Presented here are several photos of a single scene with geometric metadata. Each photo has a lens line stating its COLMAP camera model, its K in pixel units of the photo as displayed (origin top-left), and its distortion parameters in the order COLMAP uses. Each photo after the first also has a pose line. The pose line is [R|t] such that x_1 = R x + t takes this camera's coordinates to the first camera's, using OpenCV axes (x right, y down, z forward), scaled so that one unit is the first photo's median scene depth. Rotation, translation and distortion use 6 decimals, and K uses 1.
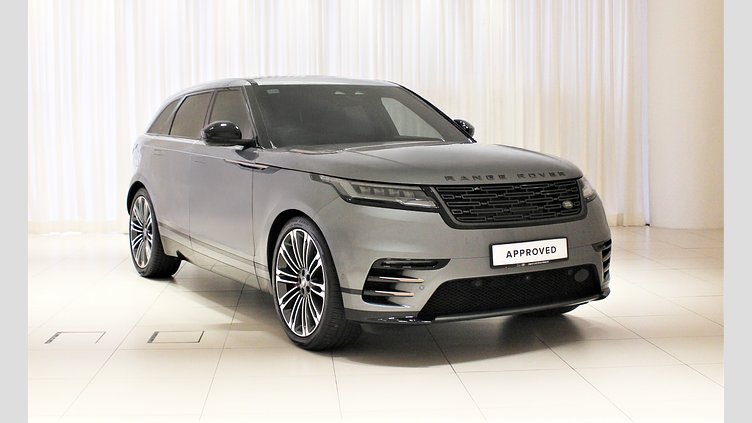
lens RADIAL K [[361.1, 0, 375.8], [0, 361.1, 207.2], [0, 0, 1]] dist [-0.000219, -0.000115]
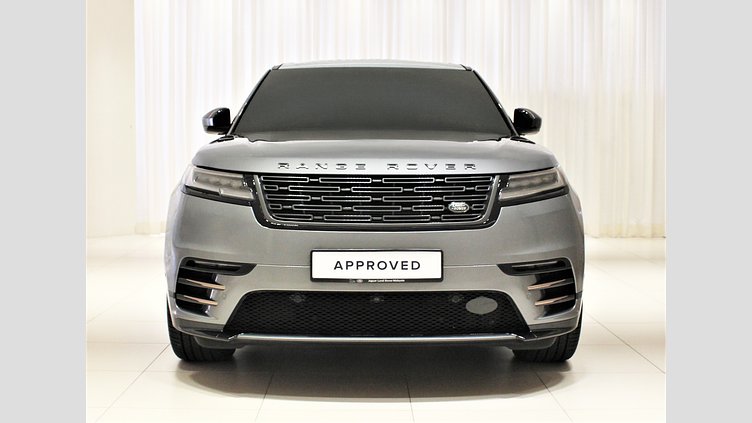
lens RADIAL K [[421.8, 0, 376.0], [0, 421.8, 211.5], [0, 0, 1]] dist [-0.001397, -0.000019]
pose [[0.969424, 0.047722, -0.240706, 0.650127], [-0.049329, 0.998782, -0.000650, 0.012656], [0.240382, 0.012504, 0.970598, 0.145188]]
